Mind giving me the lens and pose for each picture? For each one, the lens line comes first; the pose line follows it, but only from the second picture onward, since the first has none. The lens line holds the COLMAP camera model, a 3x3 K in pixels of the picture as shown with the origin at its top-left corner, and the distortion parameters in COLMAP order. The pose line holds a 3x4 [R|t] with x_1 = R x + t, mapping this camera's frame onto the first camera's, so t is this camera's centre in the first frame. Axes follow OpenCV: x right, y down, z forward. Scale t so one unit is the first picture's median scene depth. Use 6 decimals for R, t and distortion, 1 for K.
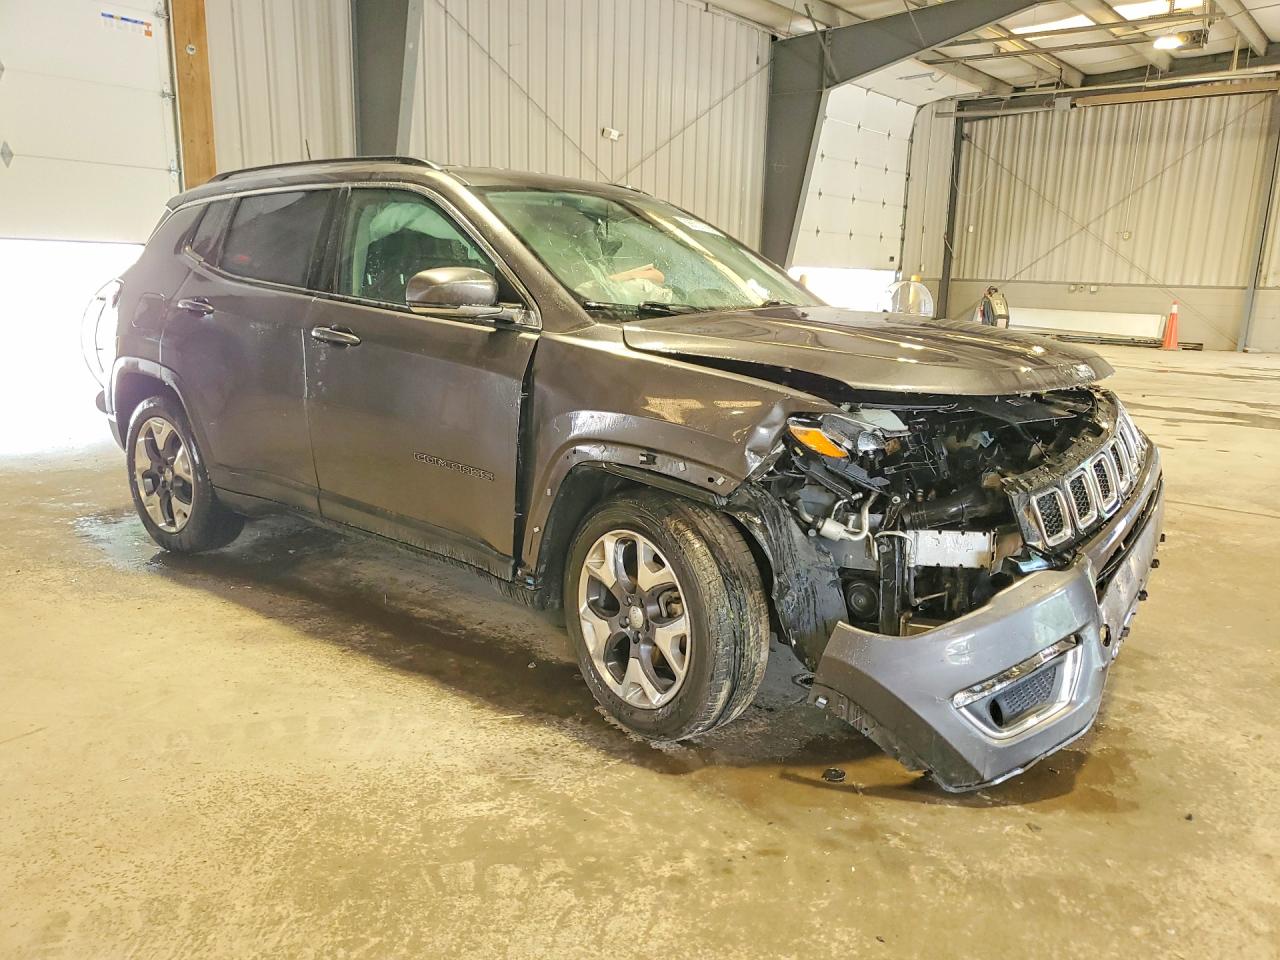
lens RADIAL K [[979.9, 0, 638.2], [0, 979.9, 486.0], [0, 0, 1]] dist [-0.006032, 0.023062]
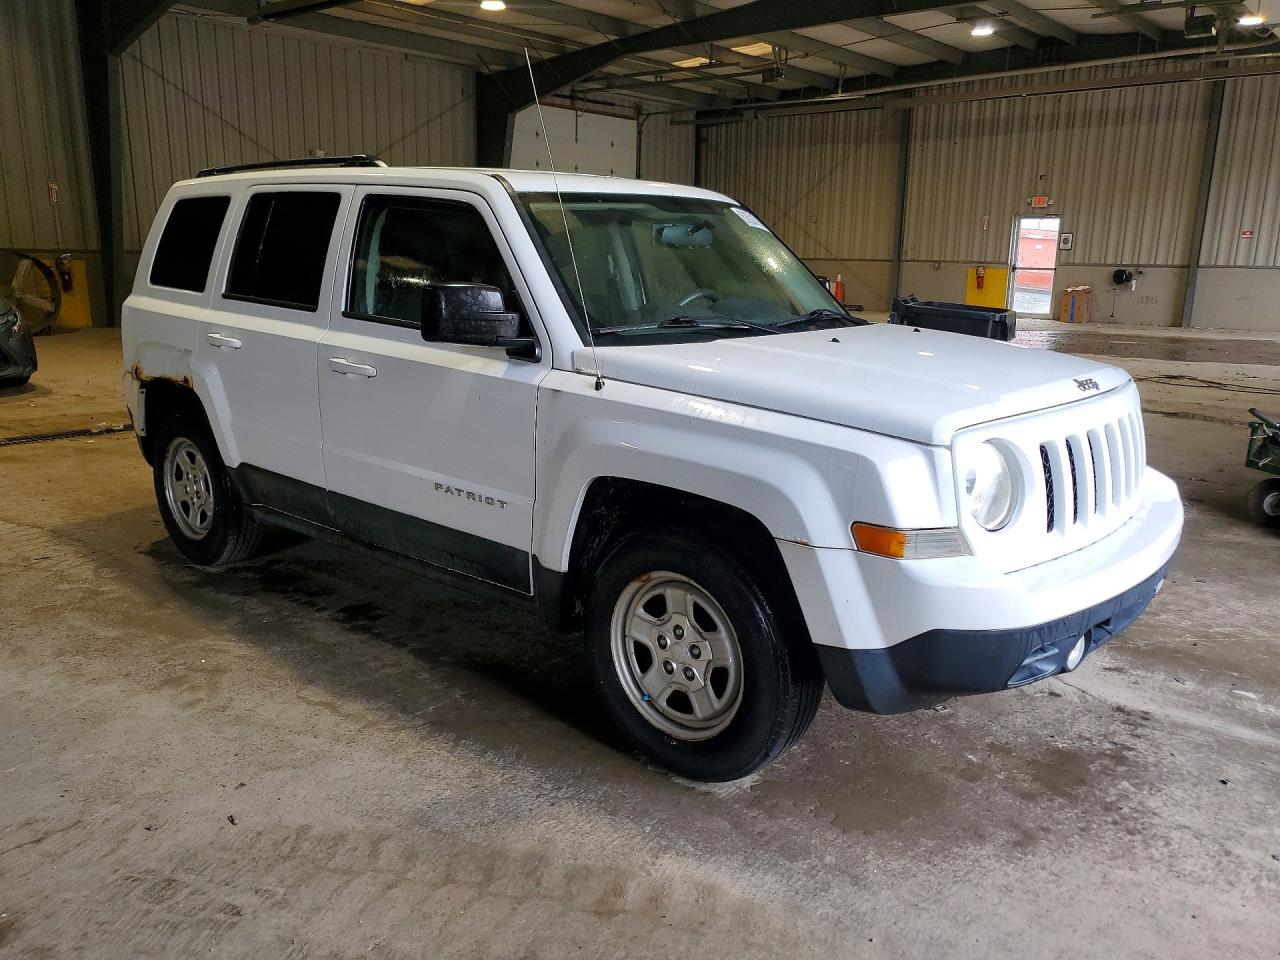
lens RADIAL K [[1000.4, 0, 619.7], [0, 1000.4, 472.0], [0, 0, 1]] dist [-0.006335, 0.028750]
pose [[0.998177, 0.008058, -0.059807, 0.368184], [-0.008143, 0.999966, -0.001173, 0.075217], [0.059795, 0.001658, 0.998209, -0.308610]]
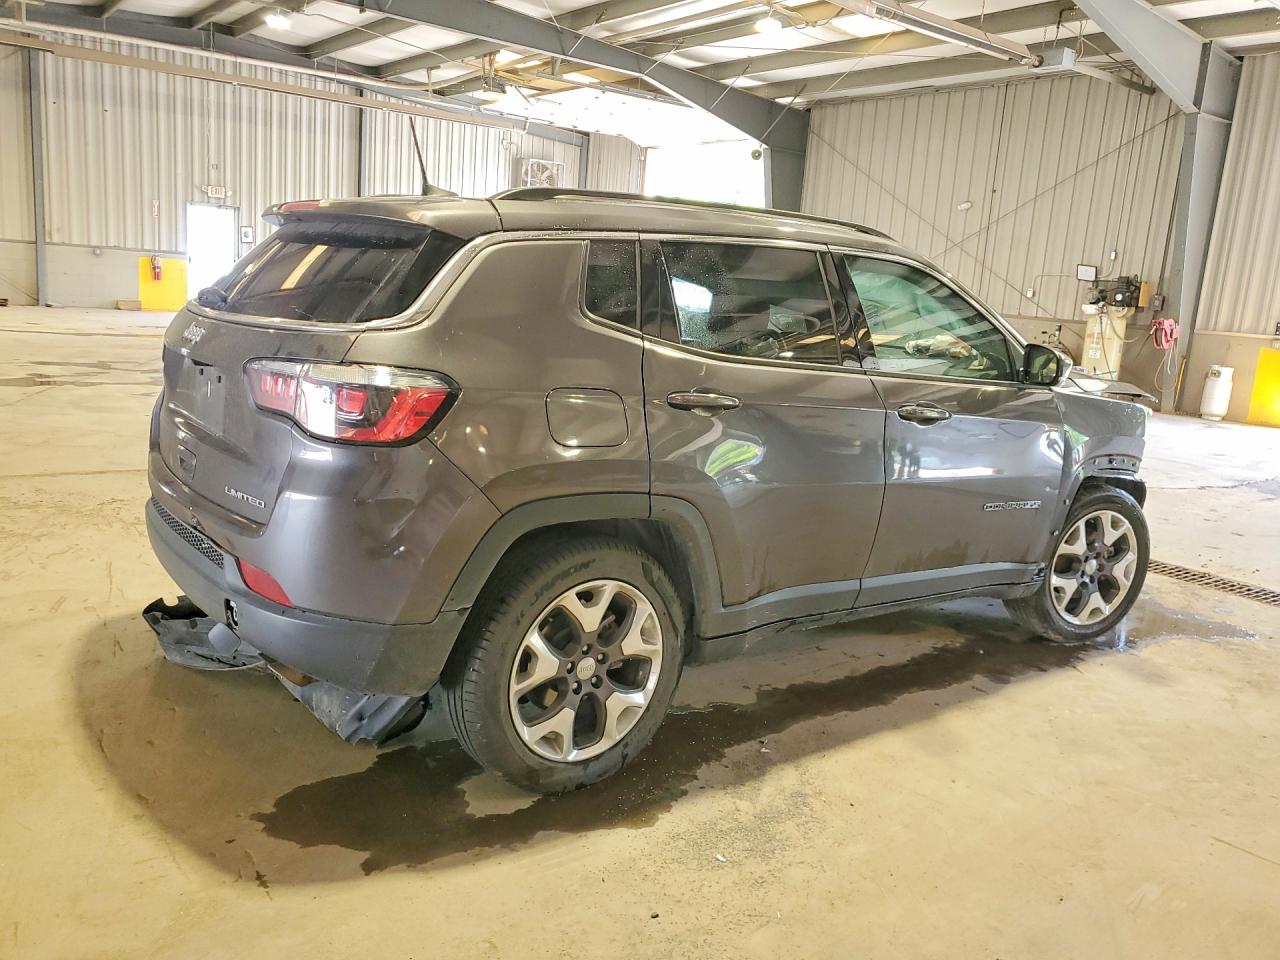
lens RADIAL K [[1013.1, 0, 615.2], [0, 1013.1, 481.2], [0, 0, 1]] dist [-0.098903, 0.117531]
pose [[0.265631, -0.188329, 0.945501, -0.243800], [0.132731, 0.978539, 0.157620, -0.050180], [-0.954894, 0.083628, 0.284927, 0.188266]]
